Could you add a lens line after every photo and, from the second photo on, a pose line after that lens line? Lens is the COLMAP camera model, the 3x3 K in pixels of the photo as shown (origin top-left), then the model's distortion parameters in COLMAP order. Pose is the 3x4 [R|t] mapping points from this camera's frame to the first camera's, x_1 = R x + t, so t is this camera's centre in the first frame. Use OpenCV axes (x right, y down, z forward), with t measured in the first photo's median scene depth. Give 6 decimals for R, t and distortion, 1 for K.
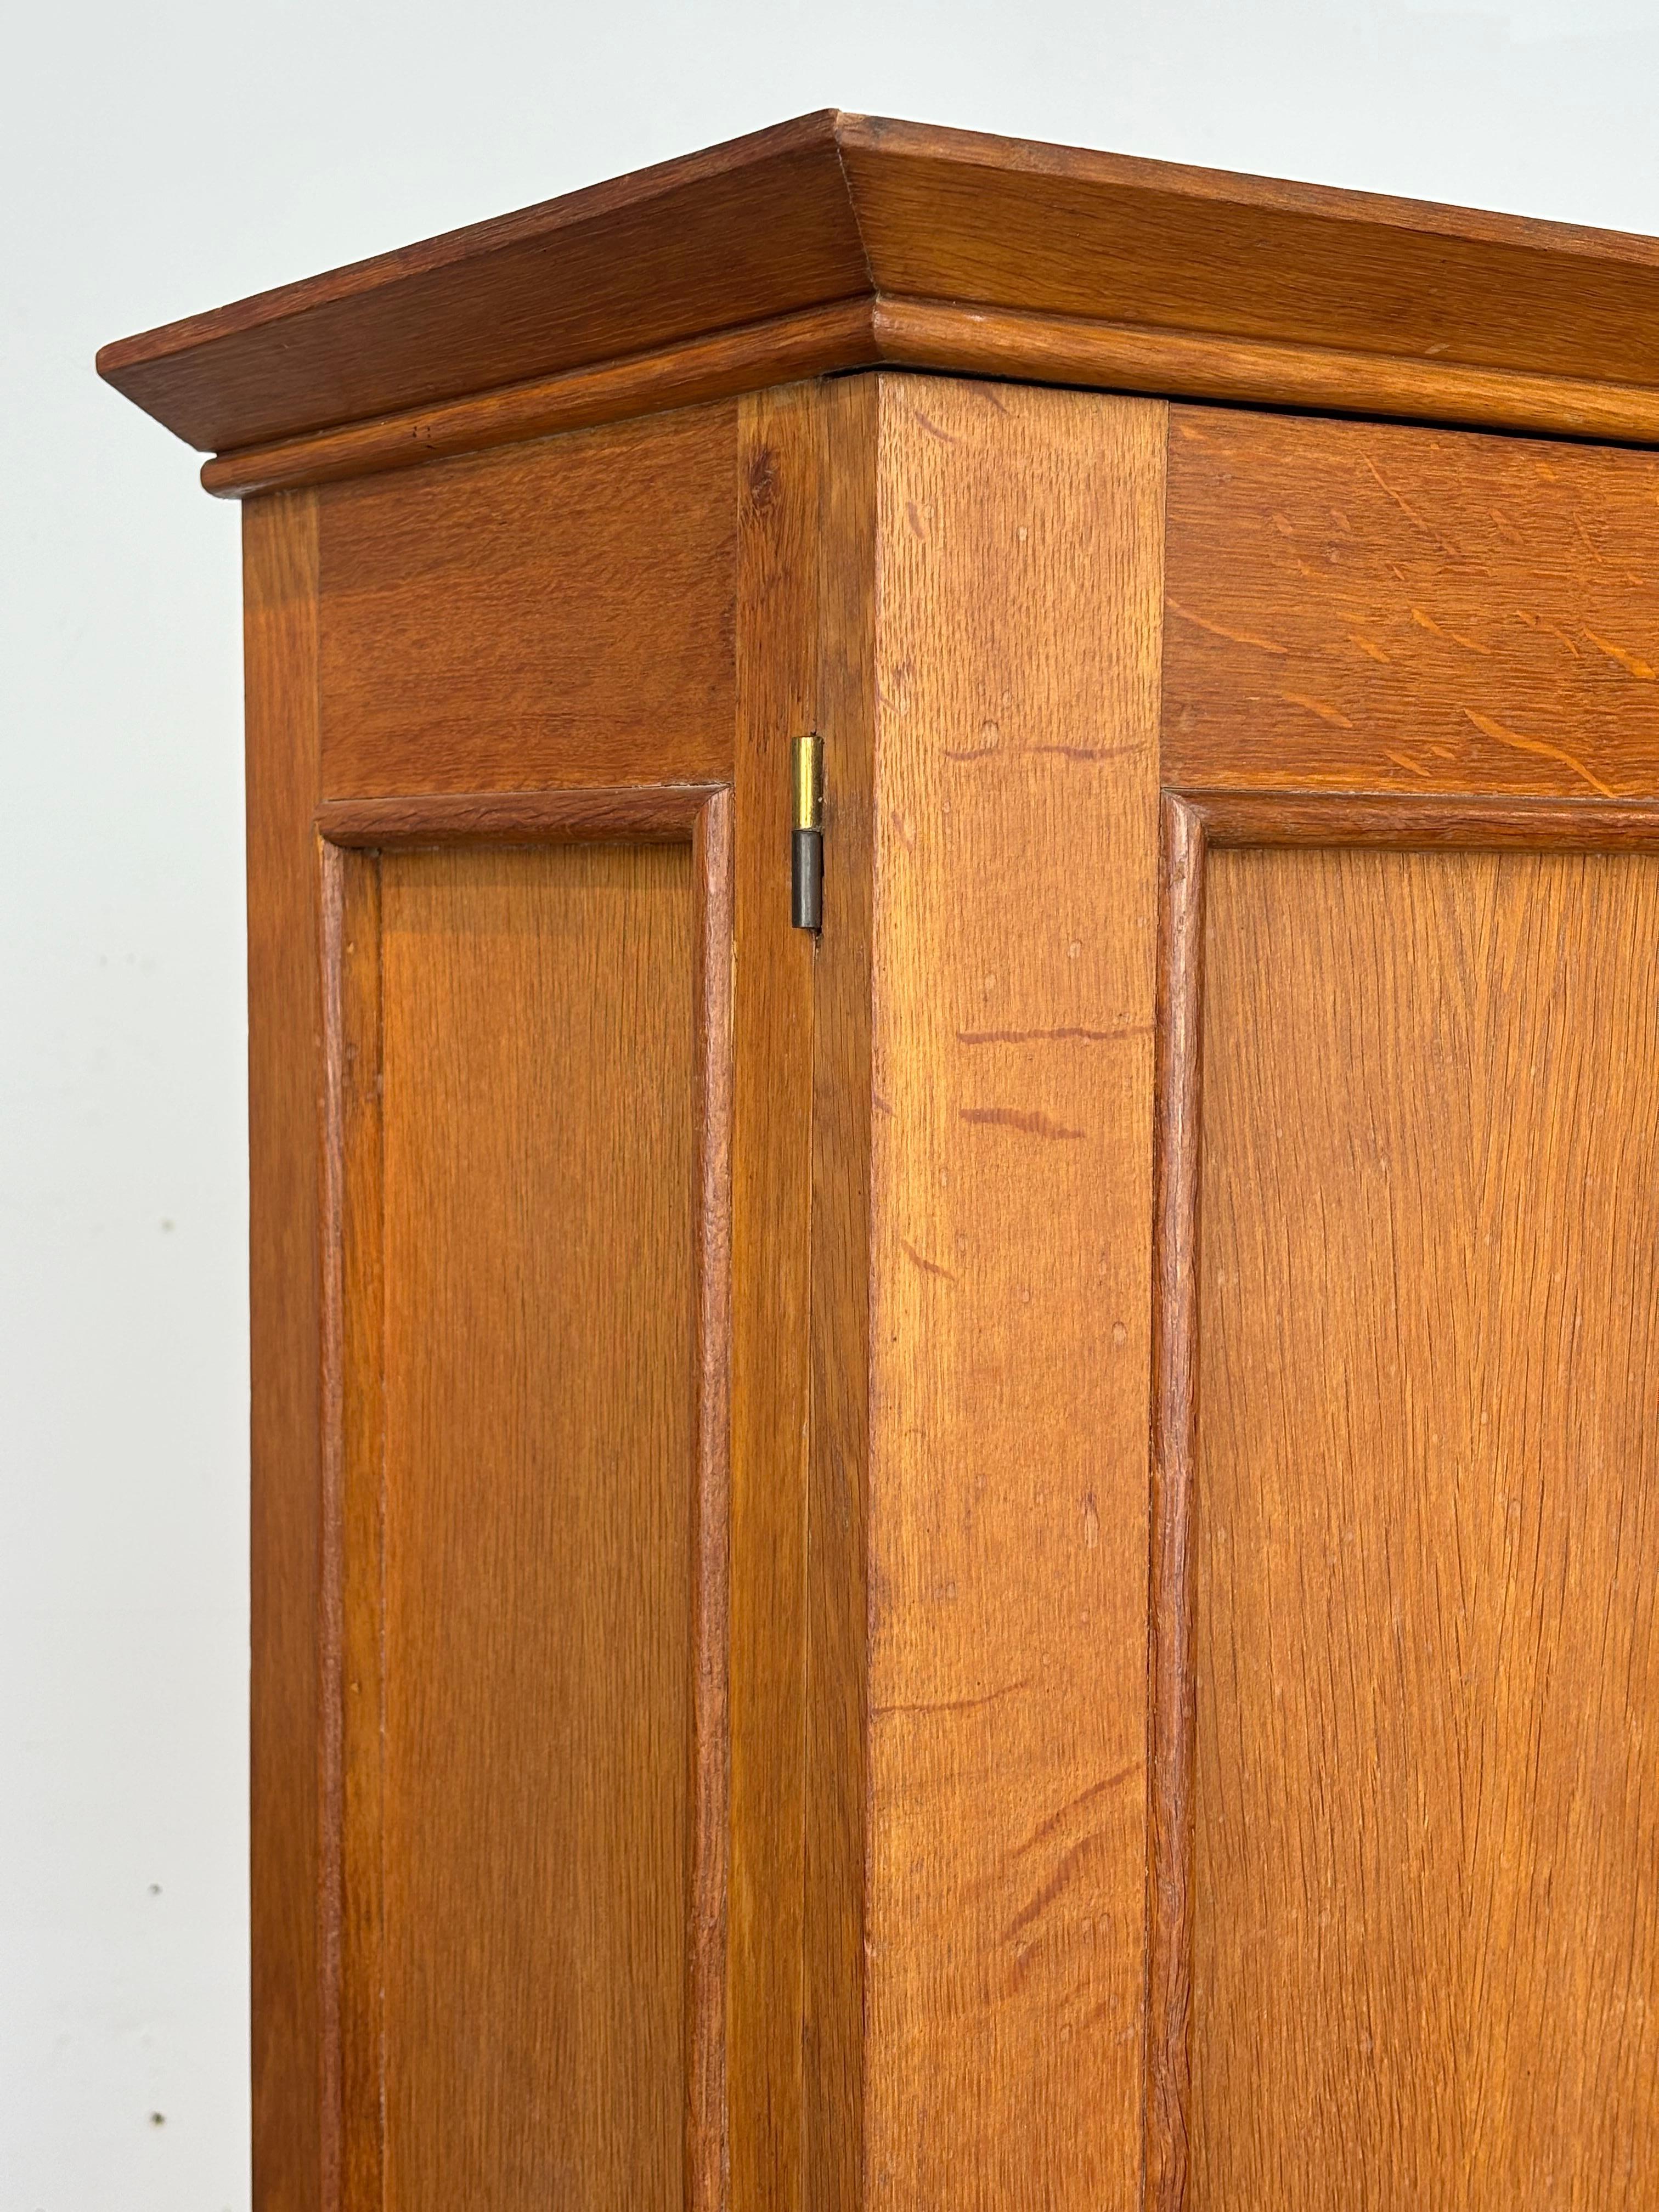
lens RADIAL K [[3297.7, 0, 837.0], [0, 3297.7, 1075.3], [0, 0, 1]] dist [0.261852, -1.056008]
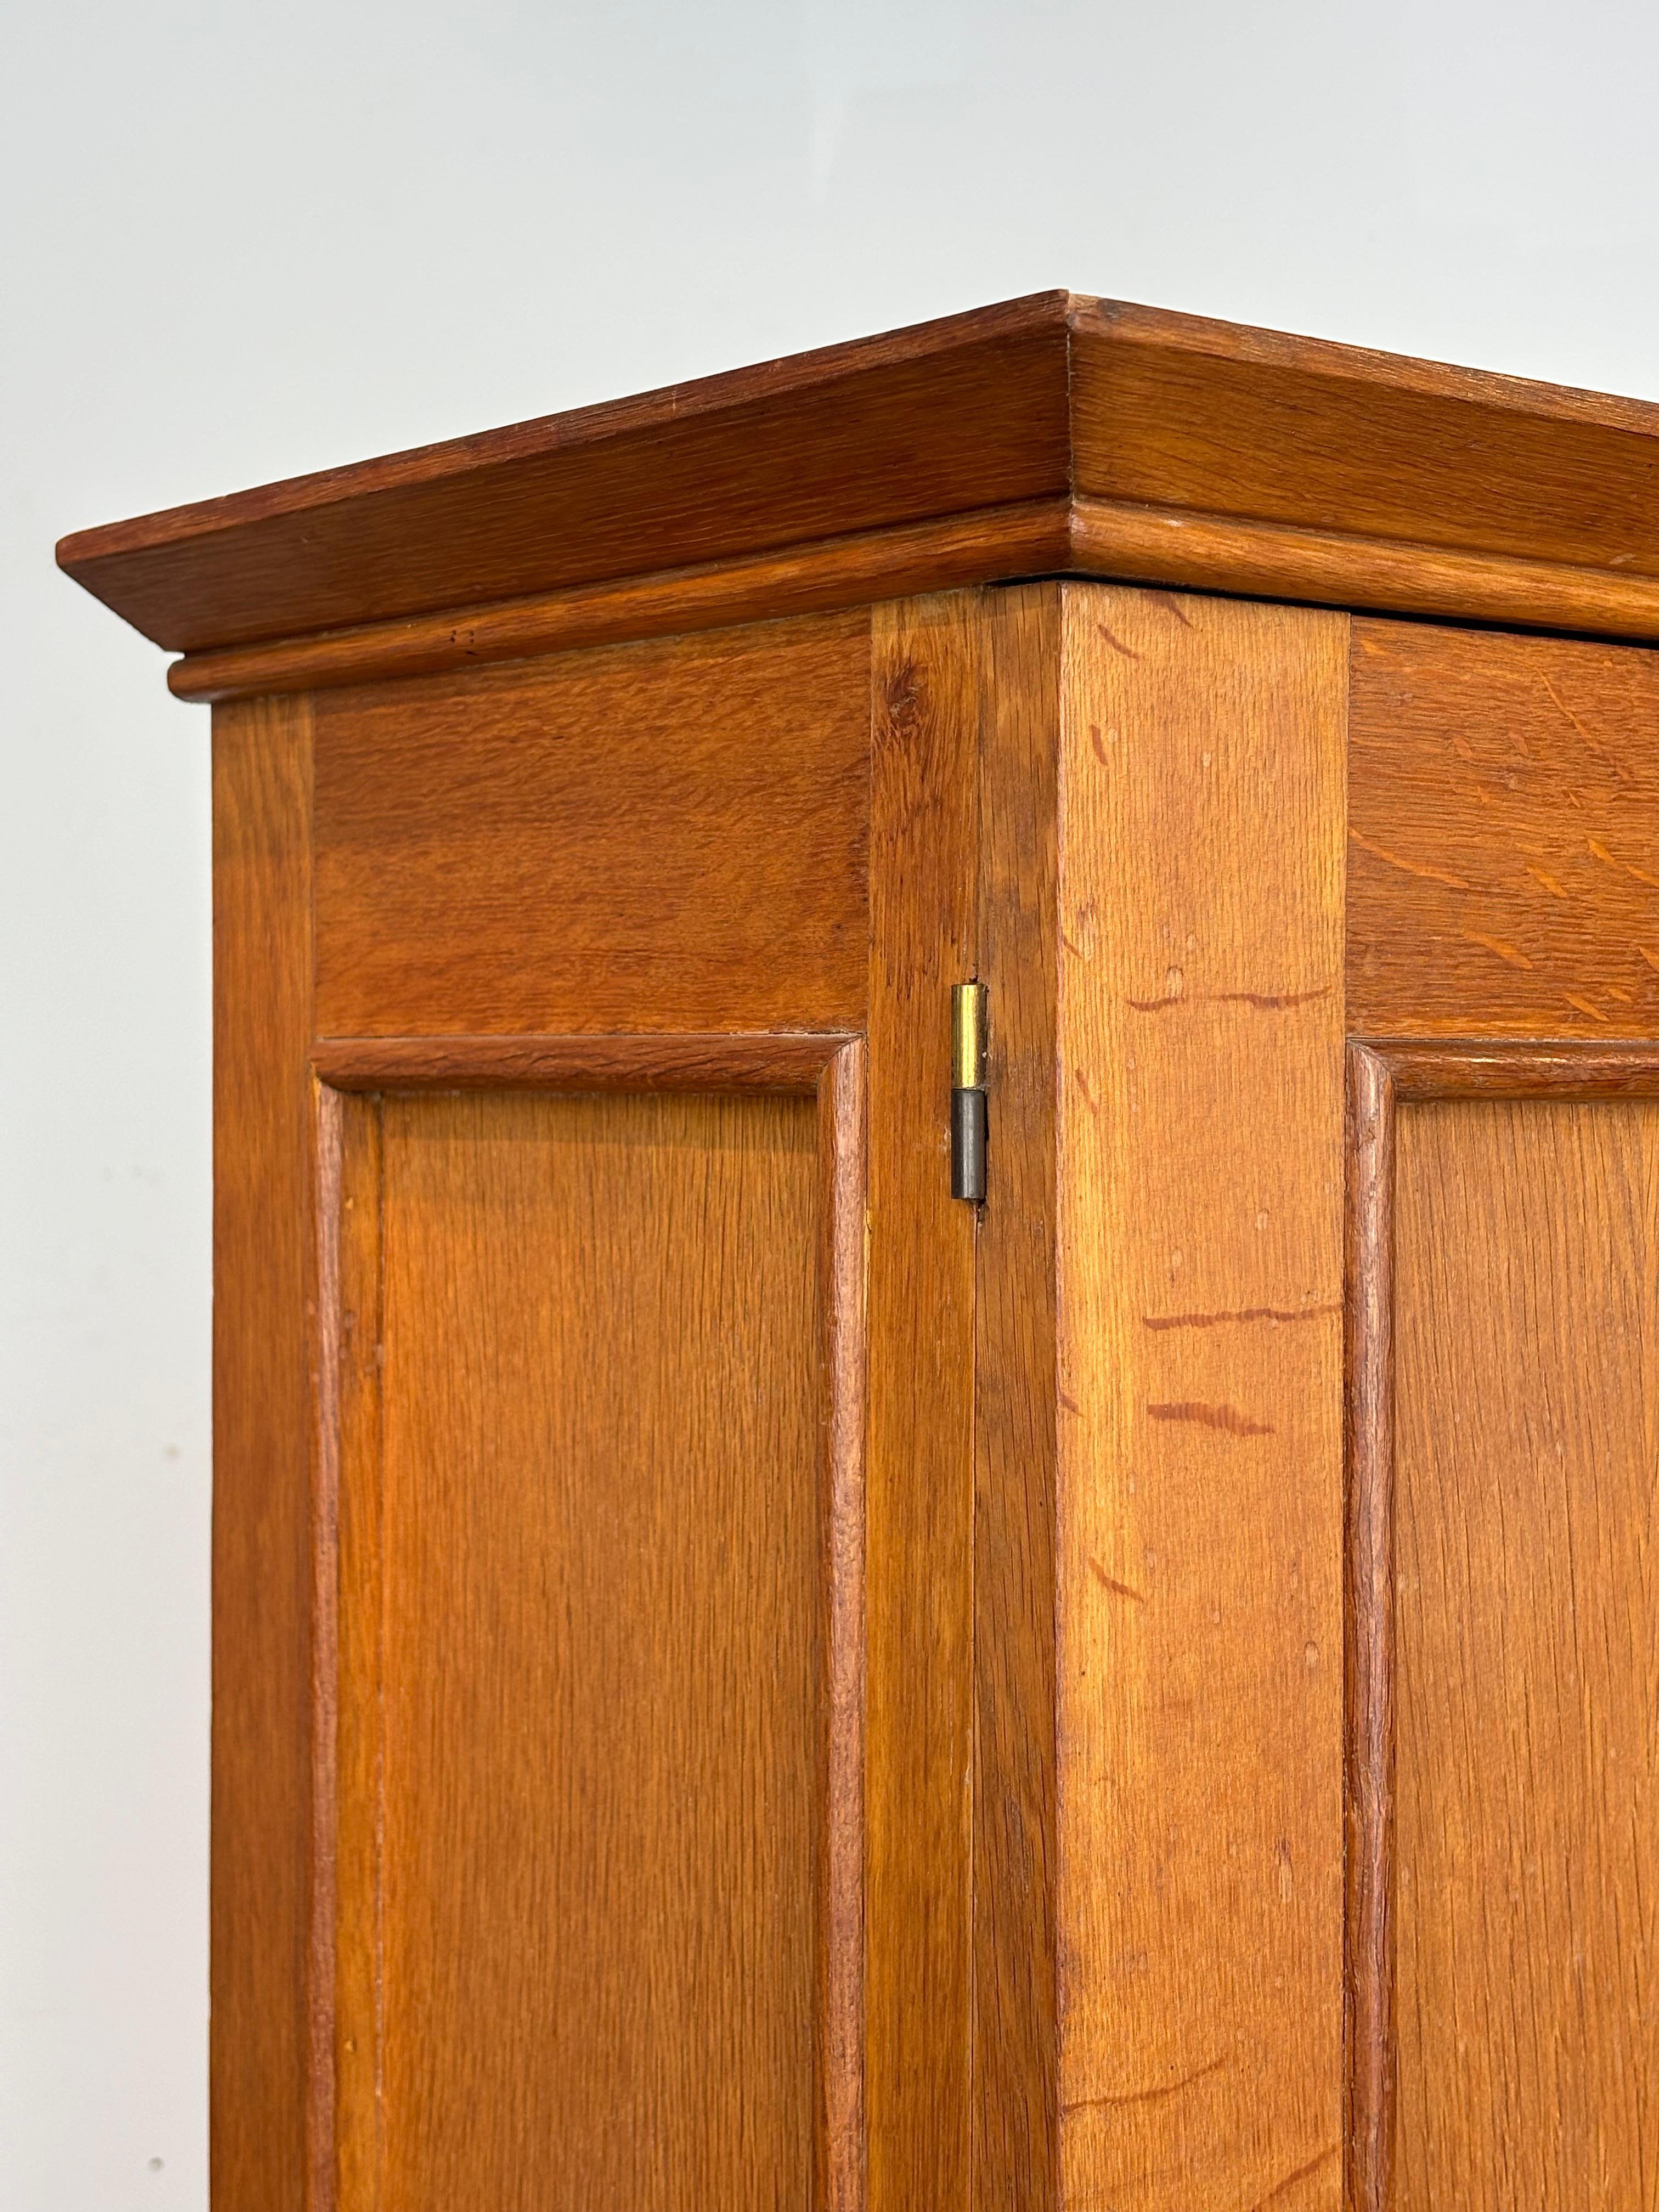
lens RADIAL K [[3309.6, 0, 828.4], [0, 3309.6, 1076.4], [0, 0, 1]] dist [0.260772, -1.071247]
pose [[0.995525, -0.004214, 0.094405, -0.122341], [0.009039, 0.998671, -0.050741, -0.030861], [-0.094065, 0.051368, 0.994240, 0.113866]]
